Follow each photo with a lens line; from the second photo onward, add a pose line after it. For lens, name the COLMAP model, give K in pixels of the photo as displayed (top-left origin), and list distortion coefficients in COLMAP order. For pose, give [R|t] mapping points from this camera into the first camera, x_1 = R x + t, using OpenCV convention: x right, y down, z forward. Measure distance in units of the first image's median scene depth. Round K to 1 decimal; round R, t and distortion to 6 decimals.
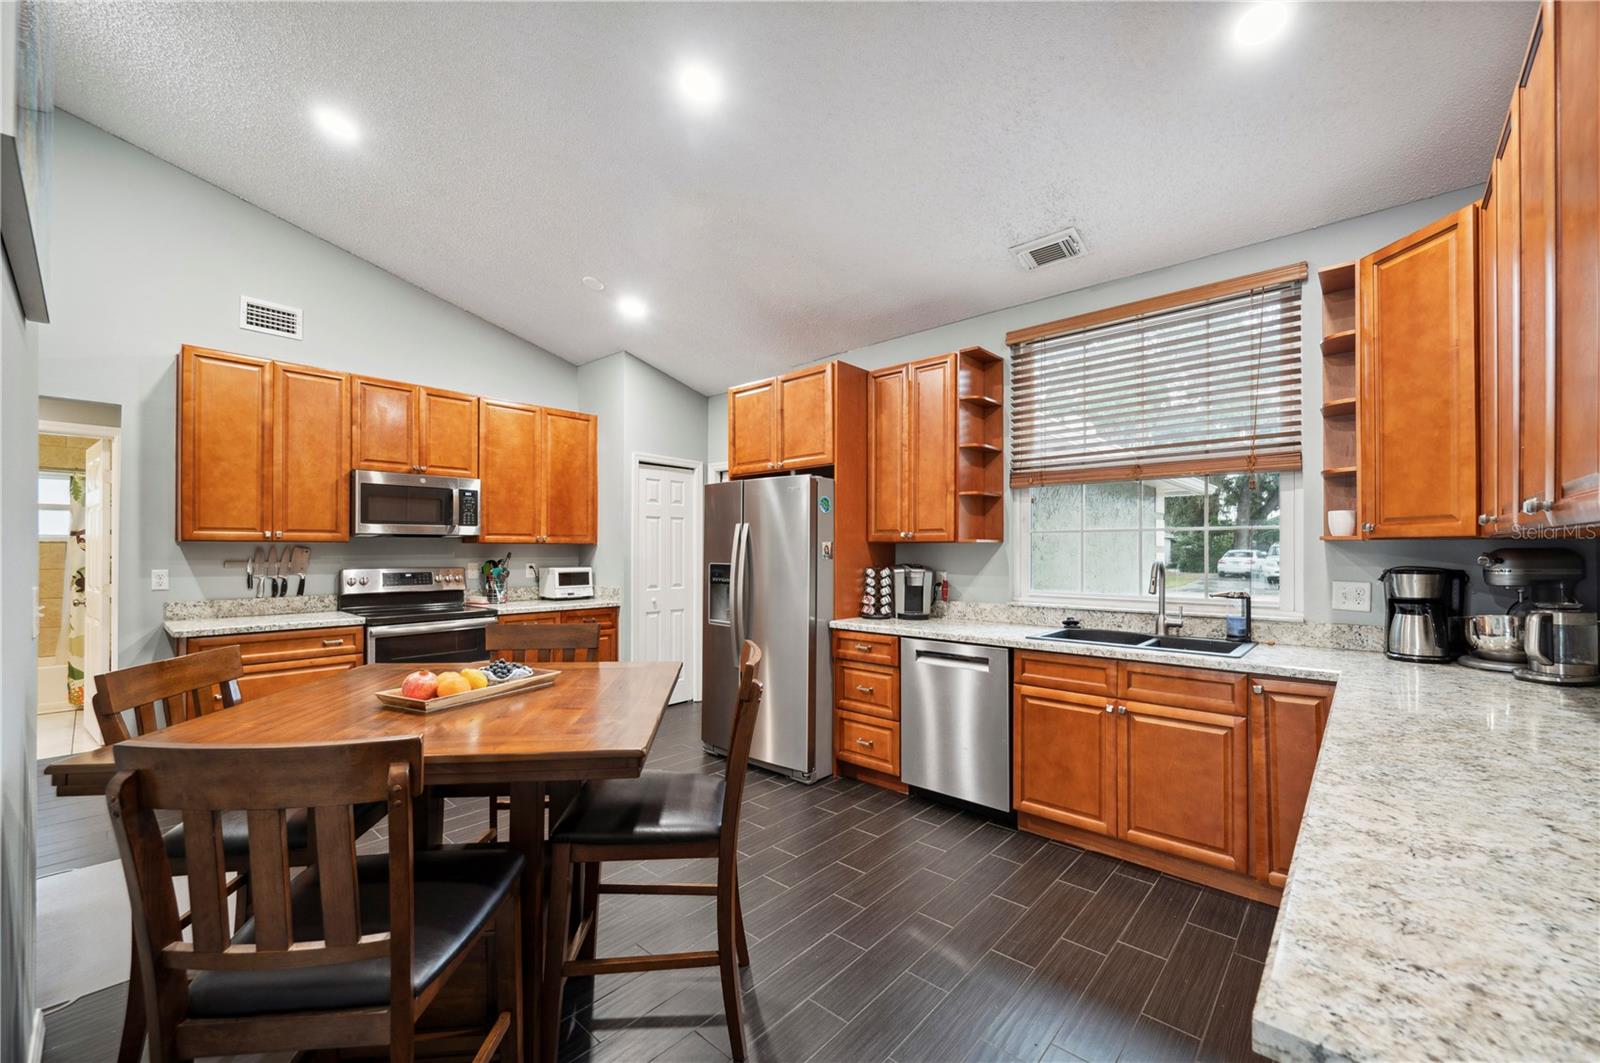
lens RADIAL K [[633.4, 0, 802.3], [0, 633.4, 535.2], [0, 0, 1]] dist [0.000218, -0.000060]
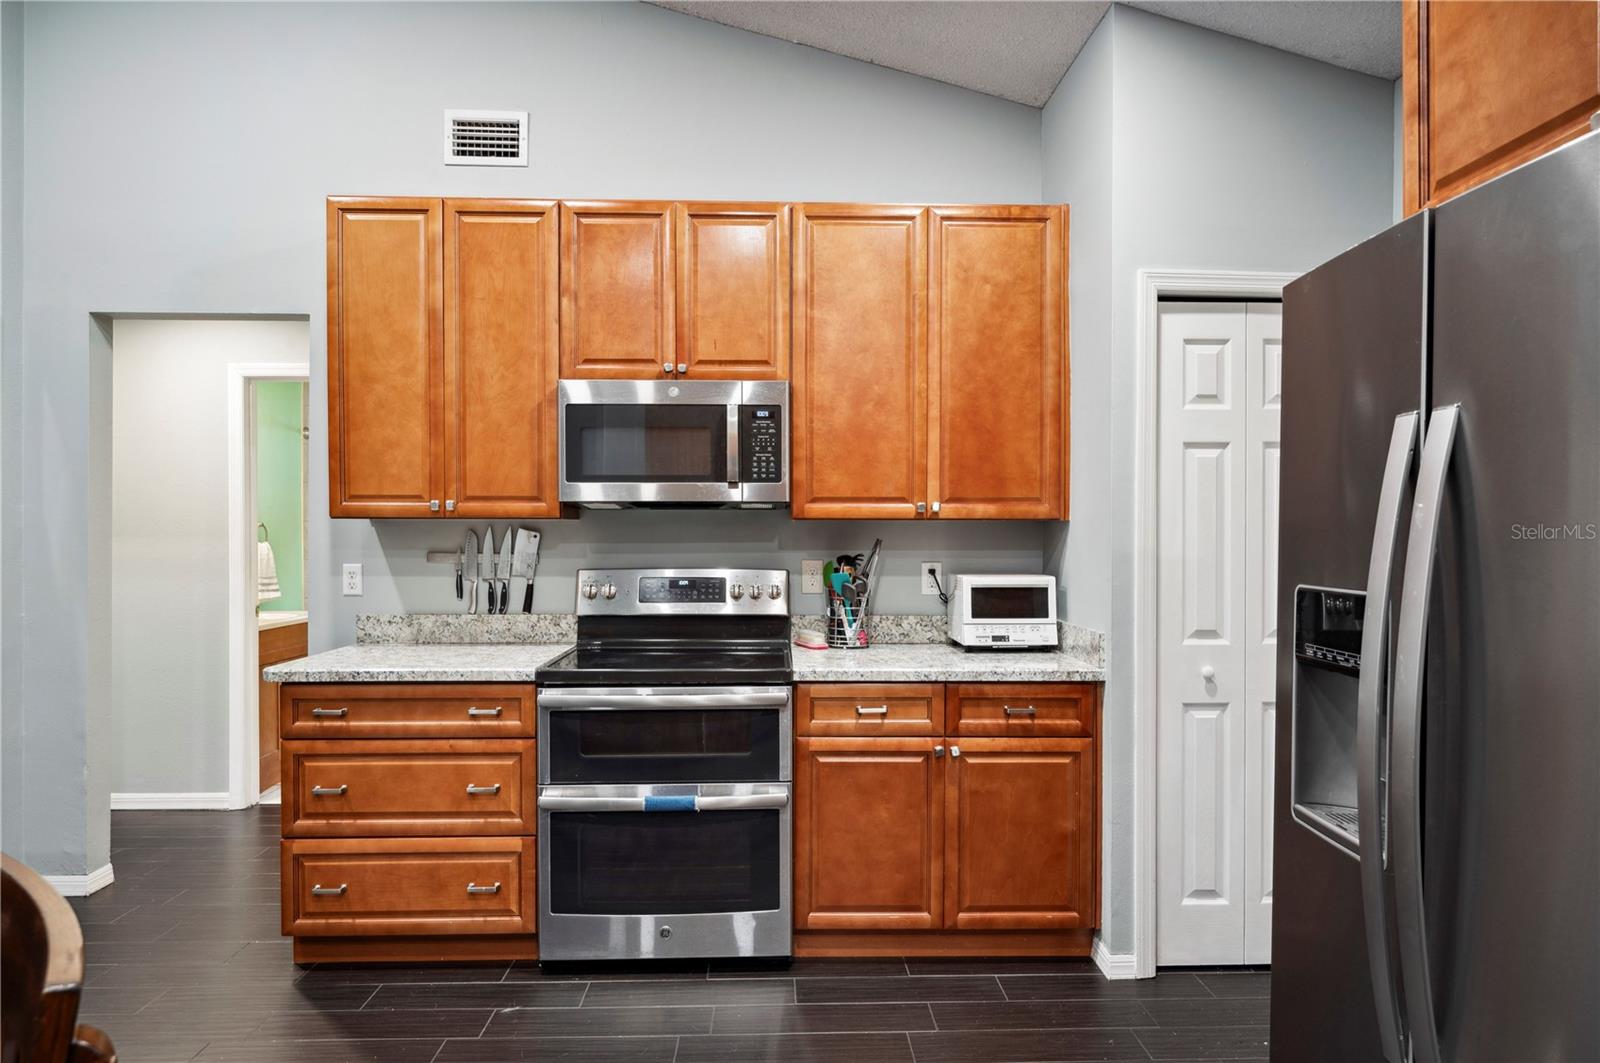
lens RADIAL K [[931.0, 0, 799.5], [0, 931.0, 538.9], [0, 0, 1]] dist [0.000292, 0.000002]
pose [[0.694022, 0.004167, -0.719942, -0.014556], [0.015965, 0.999648, 0.021176, 0.013471], [0.719777, -0.026190, 0.693711, 0.556023]]
